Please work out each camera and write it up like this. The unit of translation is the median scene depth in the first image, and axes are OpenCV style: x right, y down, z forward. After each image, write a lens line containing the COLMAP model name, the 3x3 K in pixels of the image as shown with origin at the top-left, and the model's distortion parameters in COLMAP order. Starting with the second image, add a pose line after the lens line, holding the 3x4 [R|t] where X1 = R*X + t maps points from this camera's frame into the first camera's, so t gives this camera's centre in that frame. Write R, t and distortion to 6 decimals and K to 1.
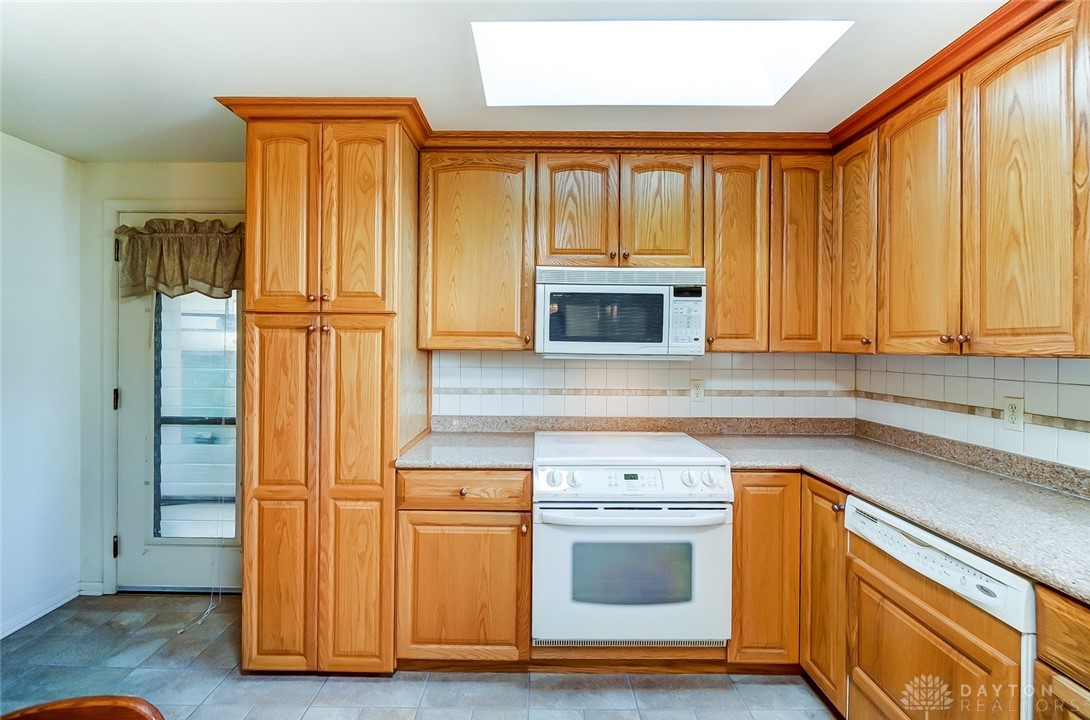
lens RADIAL K [[492.6, 0, 526.3], [0, 492.6, 347.1], [0, 0, 1]] dist [-0.044516, 0.013081]
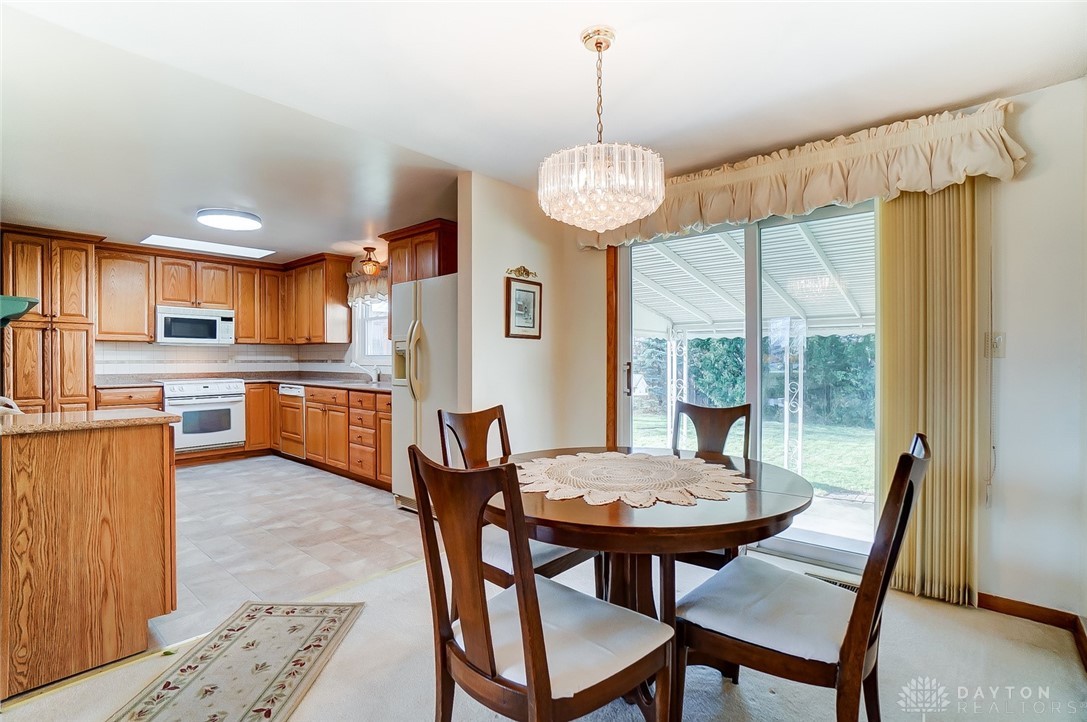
lens RADIAL K [[515.9, 0, 528.8], [0, 515.9, 363.7], [0, 0, 1]] dist [-0.038049, 0.018803]
pose [[0.655935, -0.014574, 0.754677, -0.744264], [0.004370, 0.999870, 0.015510, 0.096573], [-0.754805, -0.006875, 0.655914, -2.222634]]
